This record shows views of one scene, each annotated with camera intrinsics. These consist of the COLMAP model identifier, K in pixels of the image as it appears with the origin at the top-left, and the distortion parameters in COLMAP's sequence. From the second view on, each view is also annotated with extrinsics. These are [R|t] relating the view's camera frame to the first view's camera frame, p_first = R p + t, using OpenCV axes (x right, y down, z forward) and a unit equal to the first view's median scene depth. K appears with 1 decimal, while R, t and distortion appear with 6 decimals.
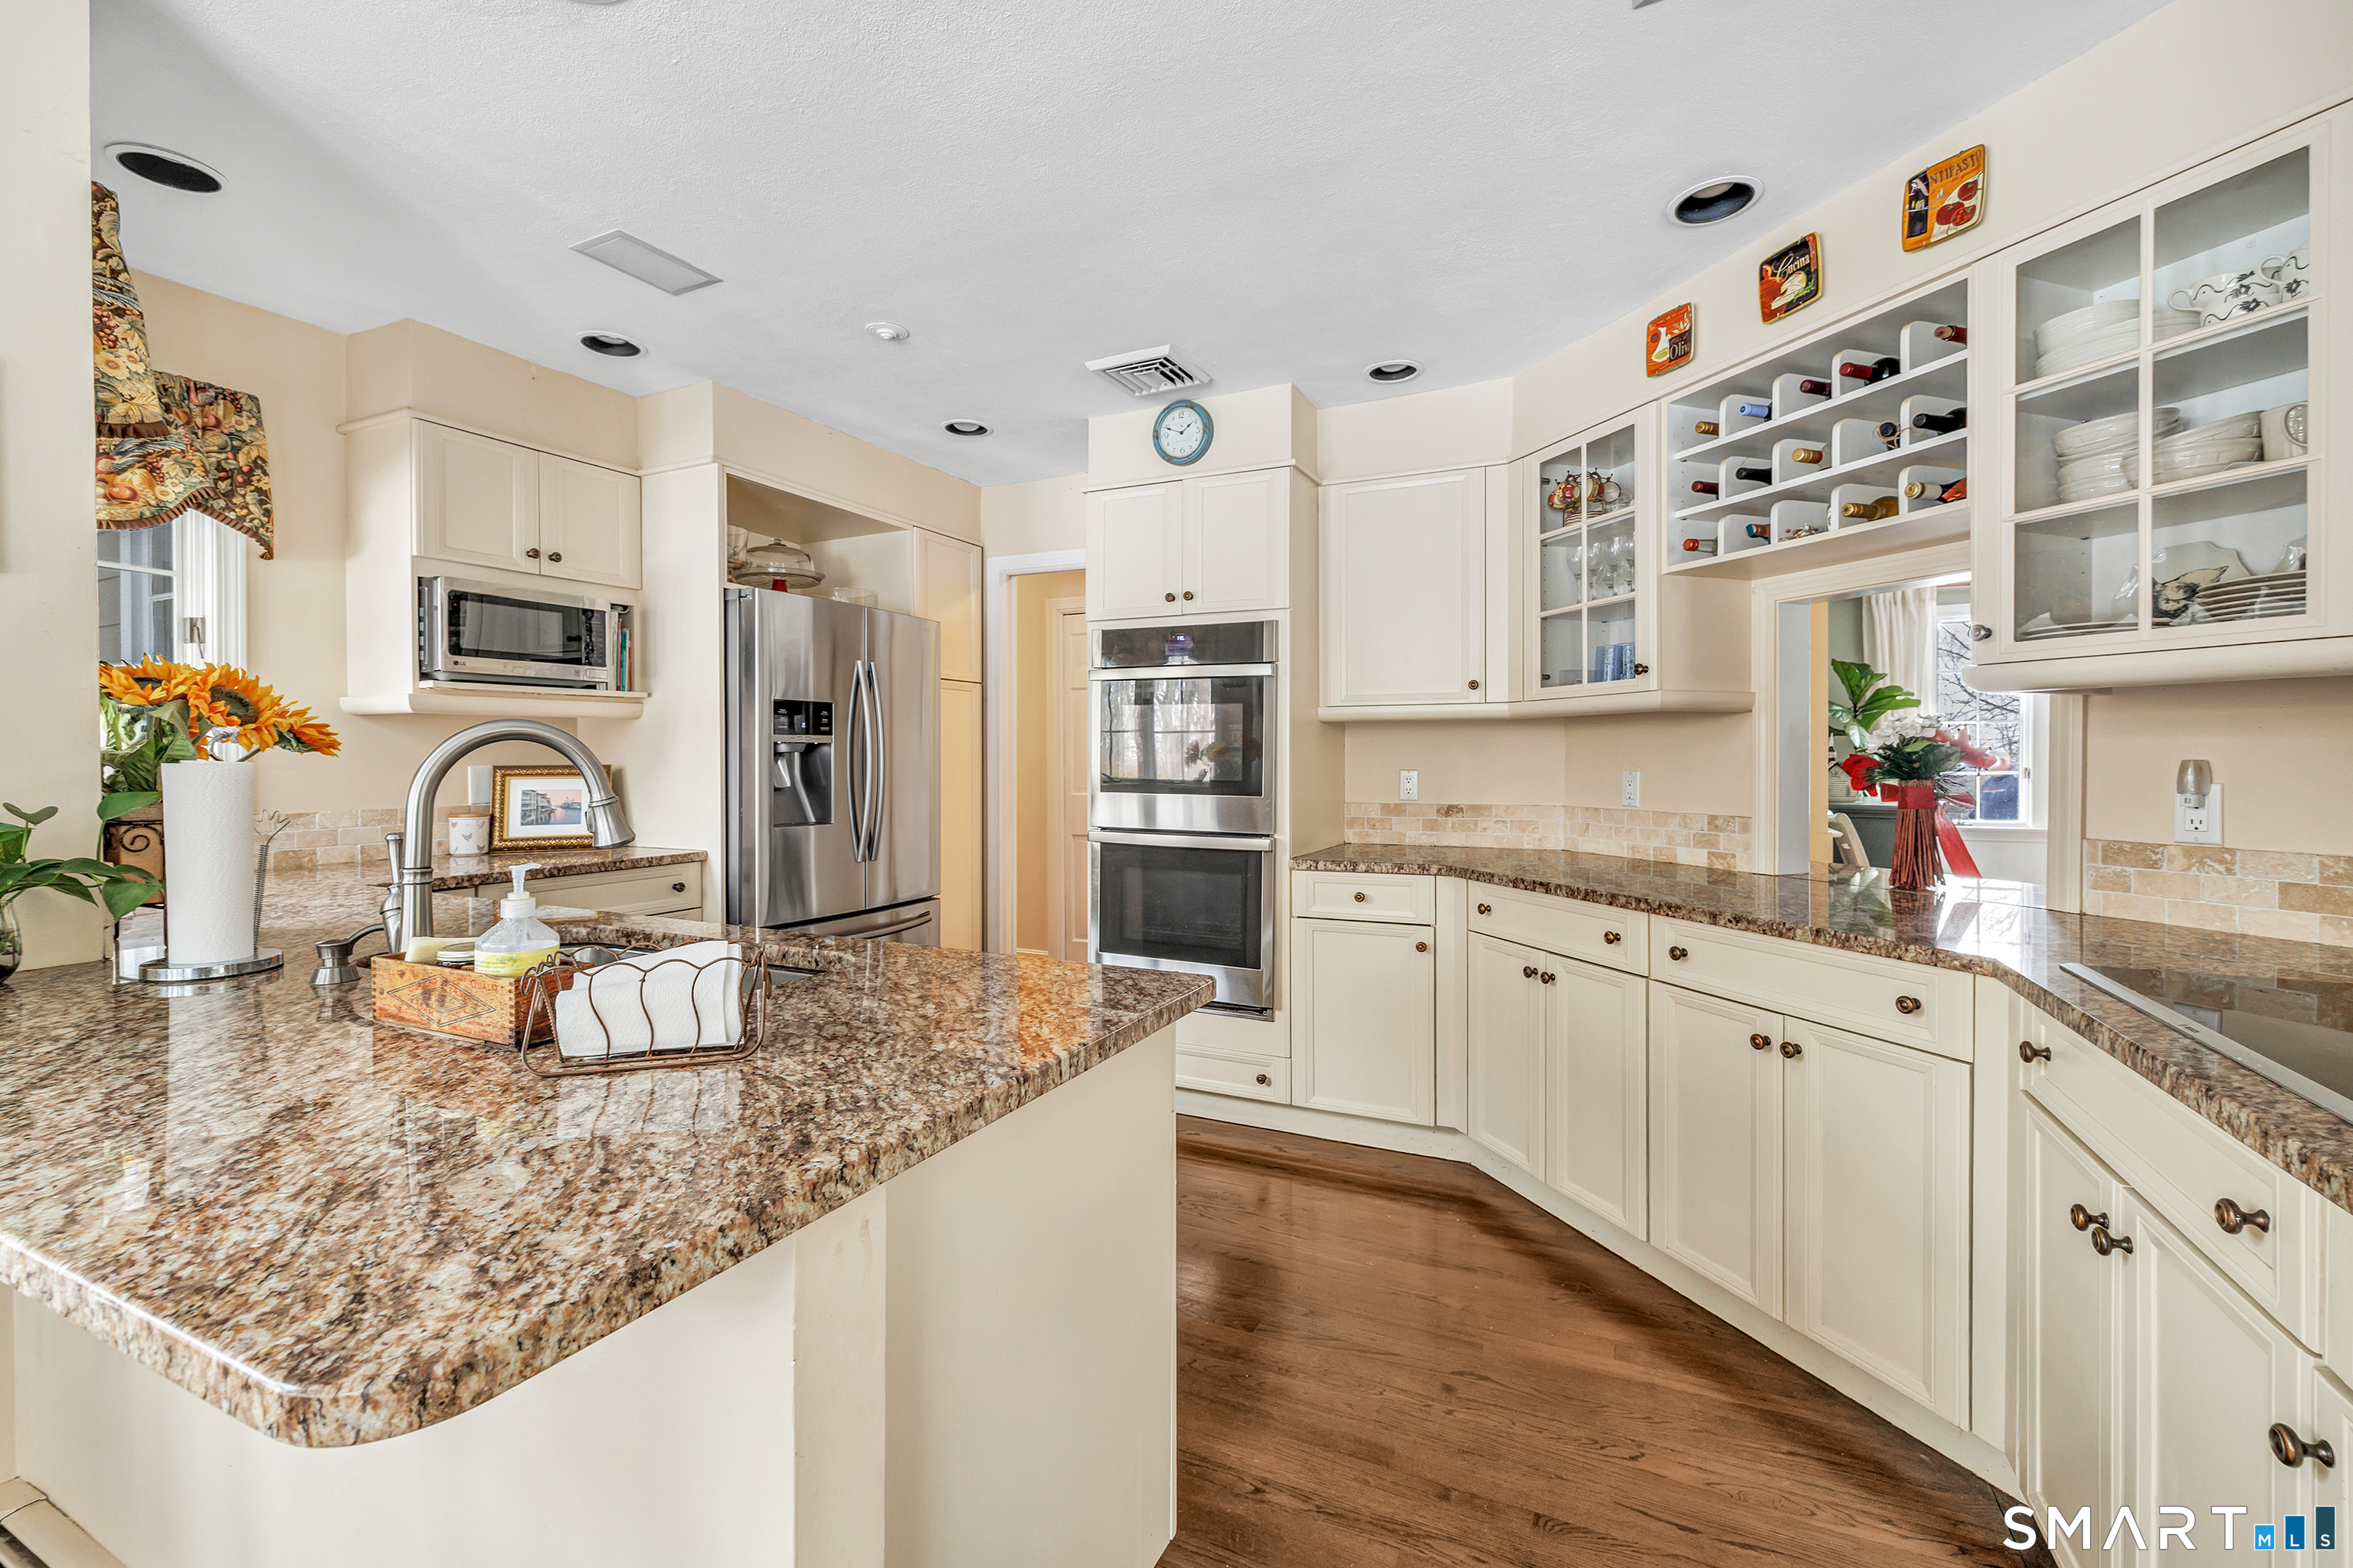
lens RADIAL K [[1000.9, 0, 1176.3], [0, 1000.9, 762.2], [0, 0, 1]] dist [0.002785, -0.000054]
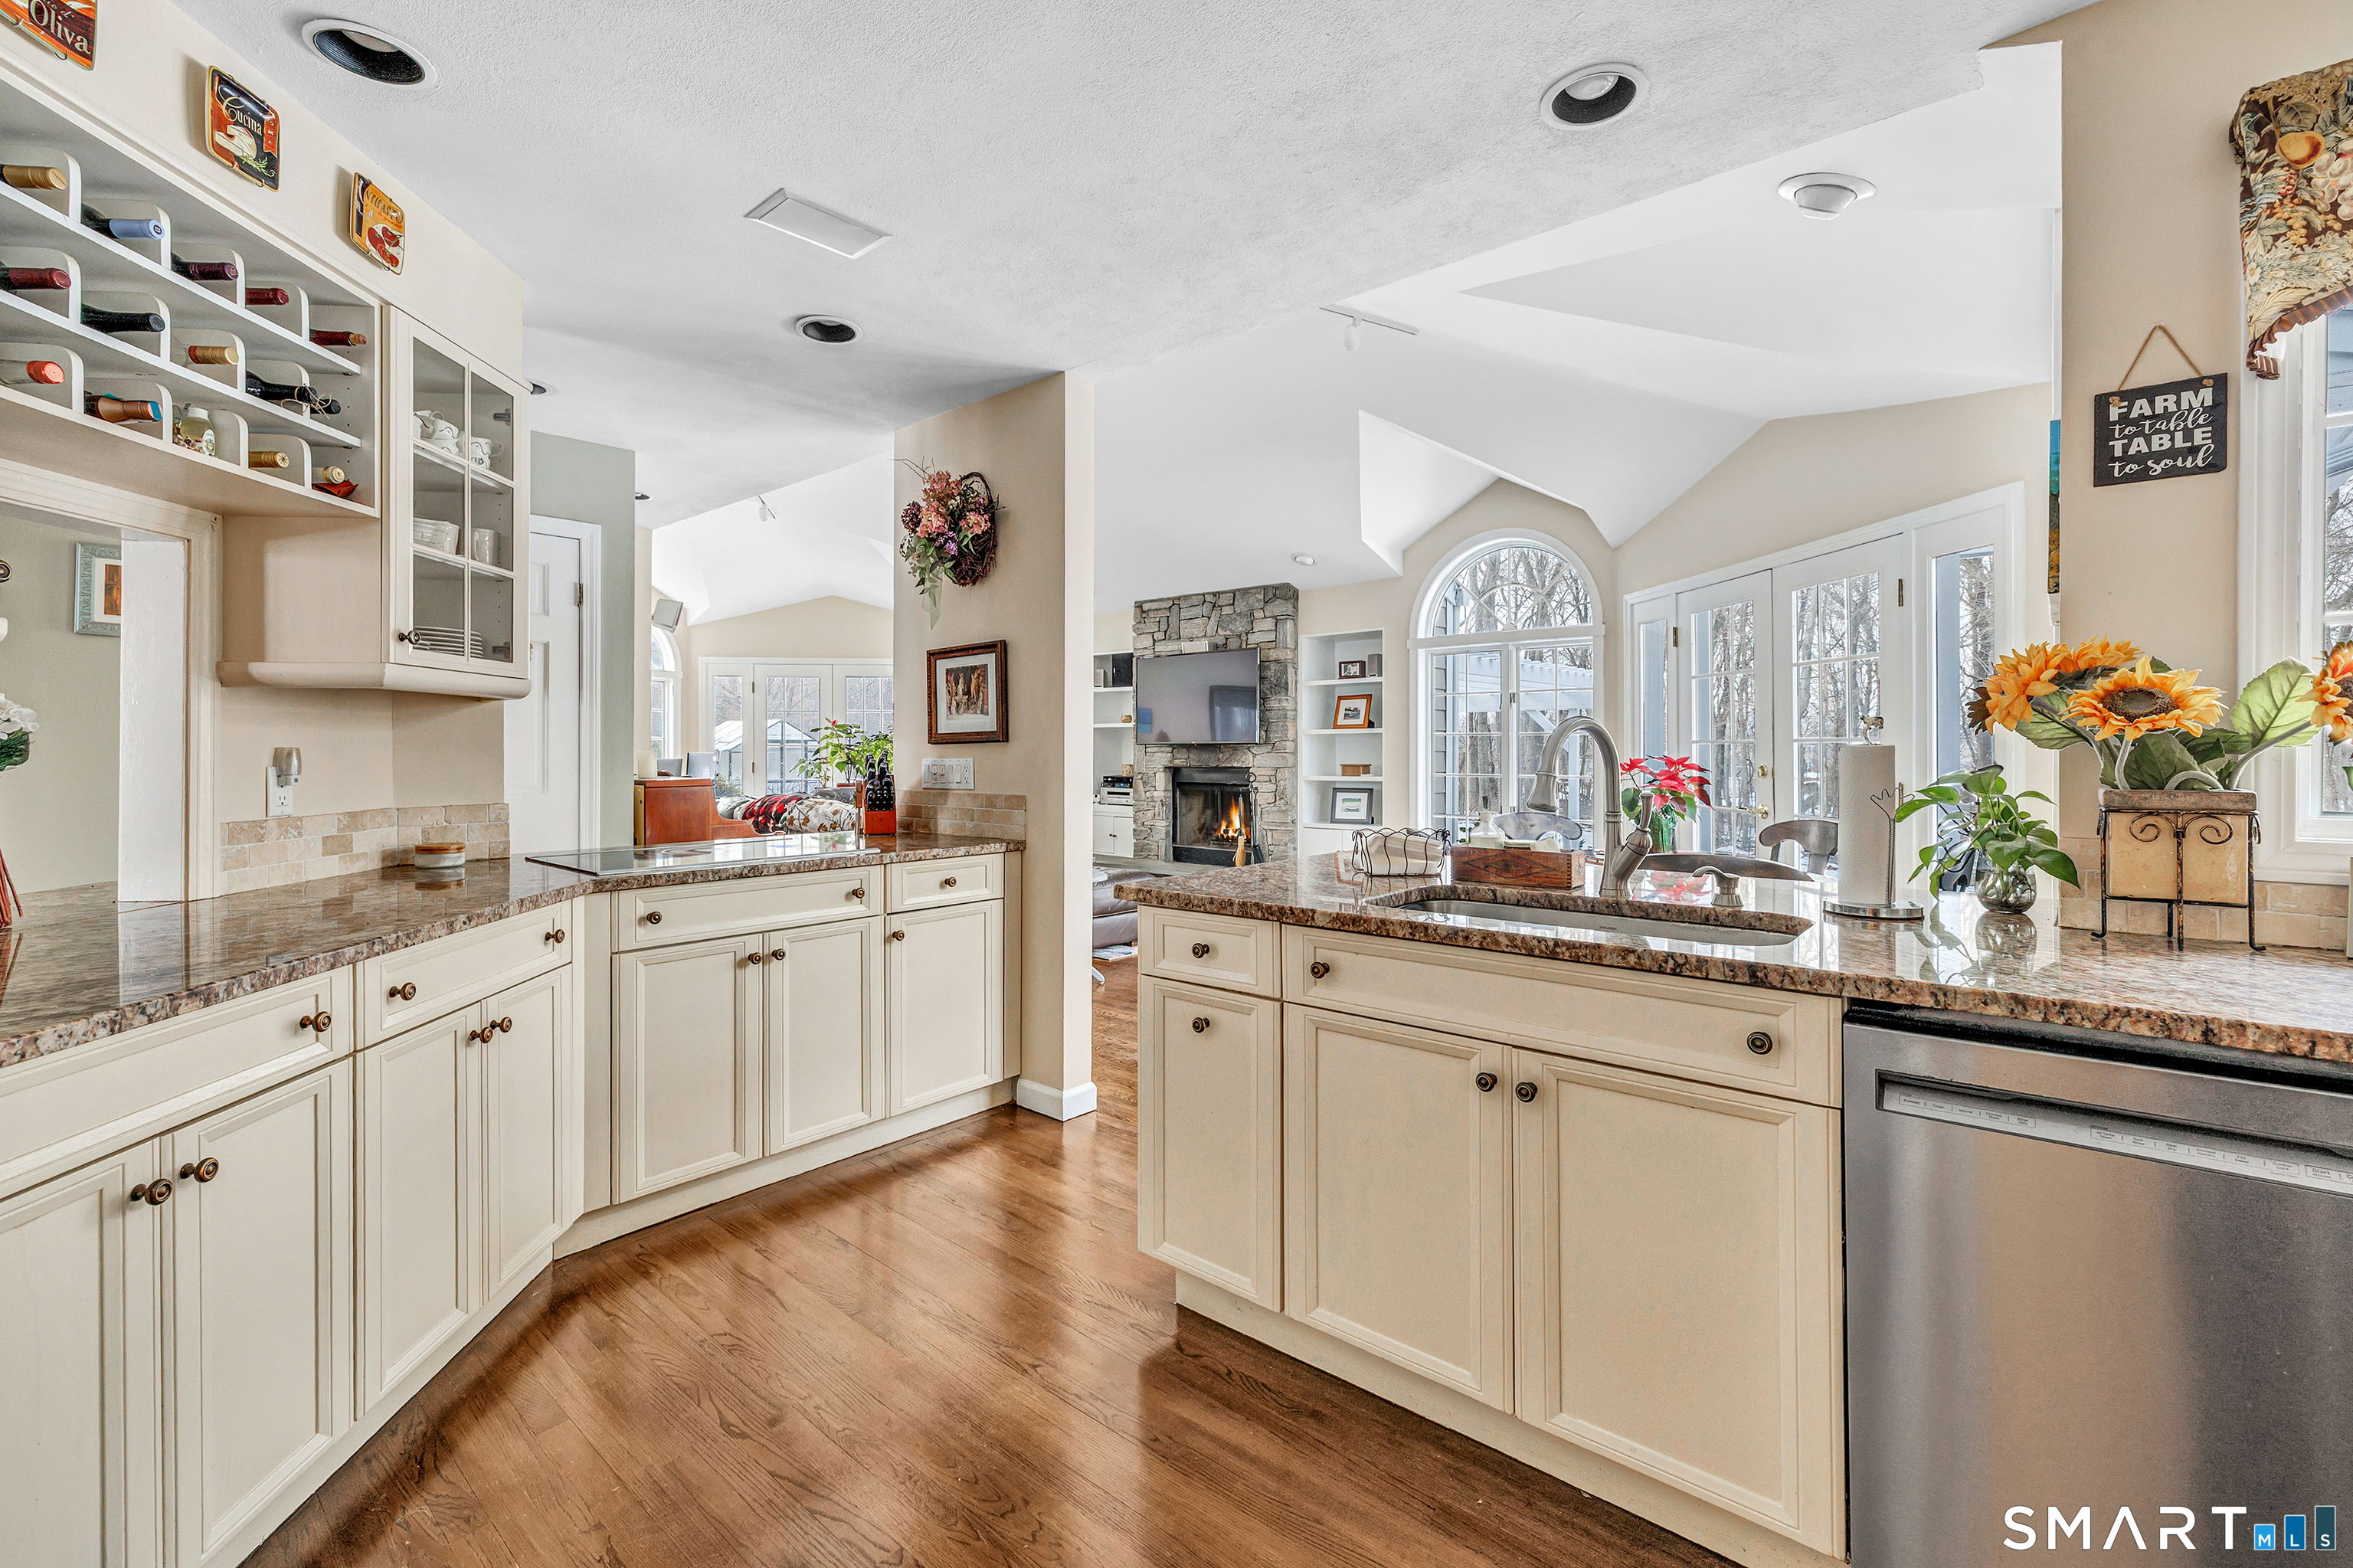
lens RADIAL K [[1017.9, 0, 1163.0], [0, 1017.9, 755.0], [0, 0, 1]] dist [0.003474, 0.000290]
pose [[-0.964605, -0.000080, 0.263698, -0.224729], [0.003830, 0.999890, 0.014312, -0.004511], [-0.263670, 0.014815, -0.964499, 1.242169]]
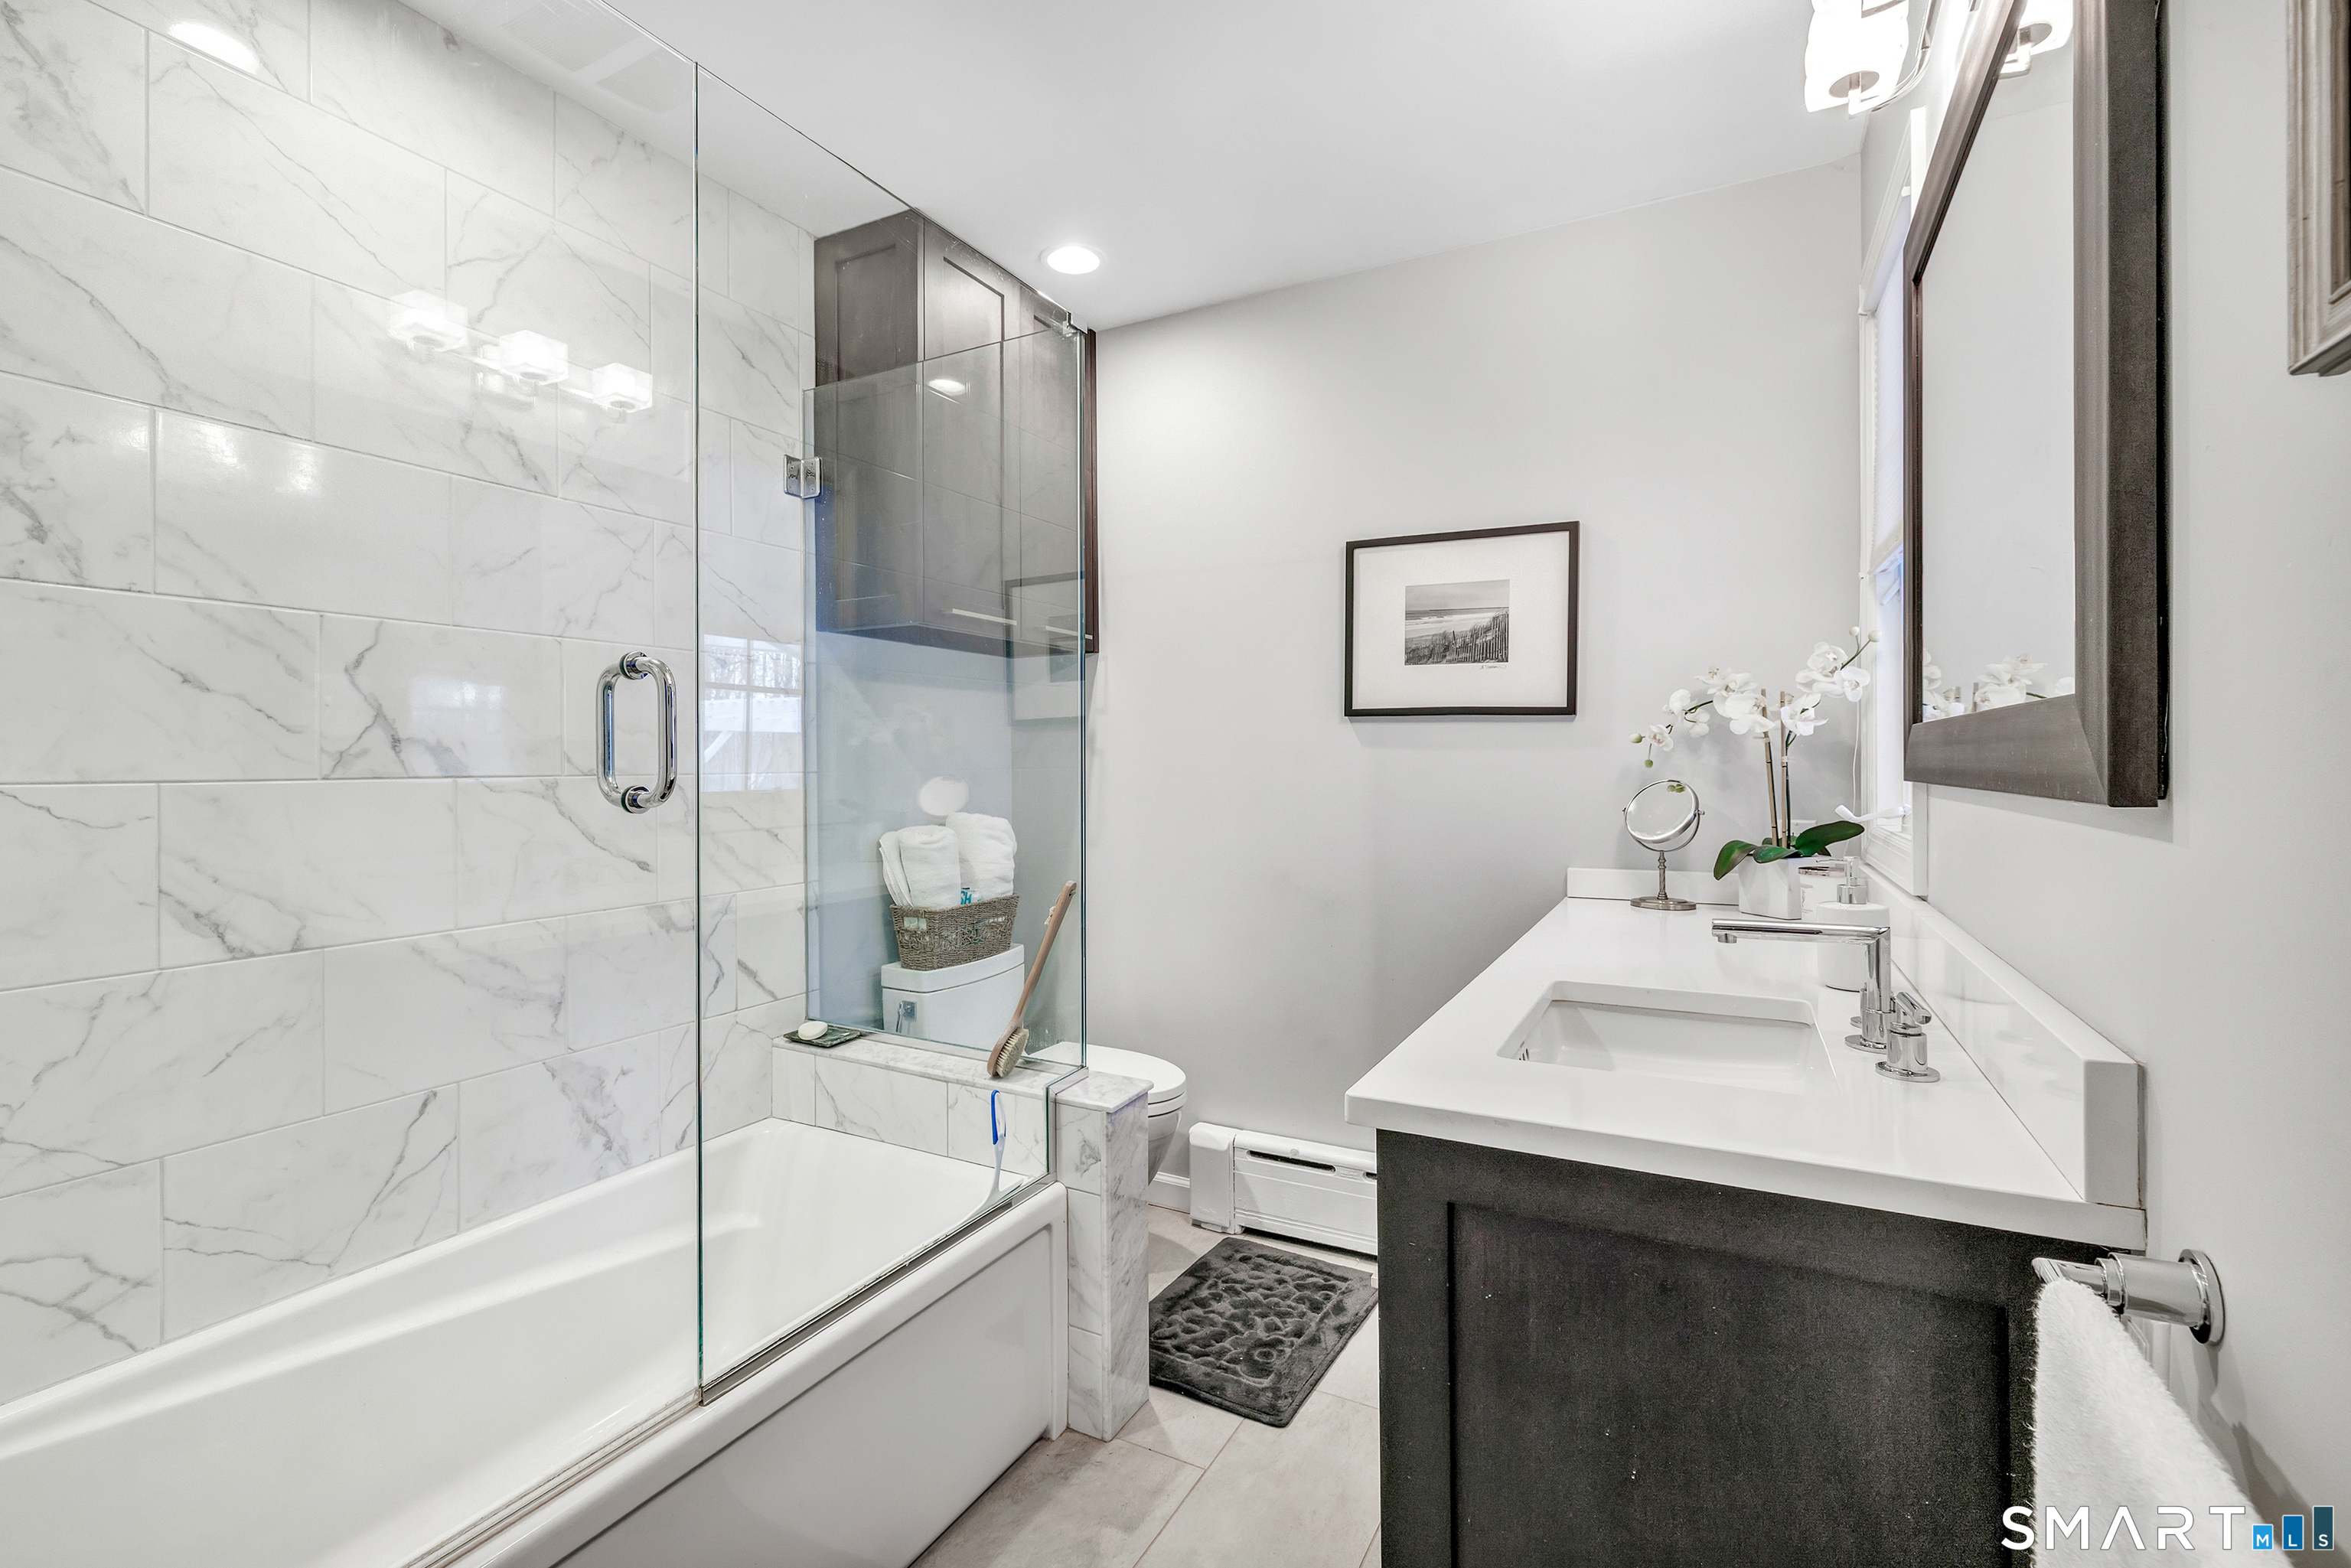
lens RADIAL K [[1017.0, 0, 1162.0], [0, 1017.0, 755.0], [0, 0, 1]] dist [0.003474, 0.000290]
pose [[-0.998457, 0.005036, 0.055298, 0.091497], [0.005388, 0.999966, 0.006220, -0.025542], [-0.055265, 0.006508, -0.998451, -0.951350]]
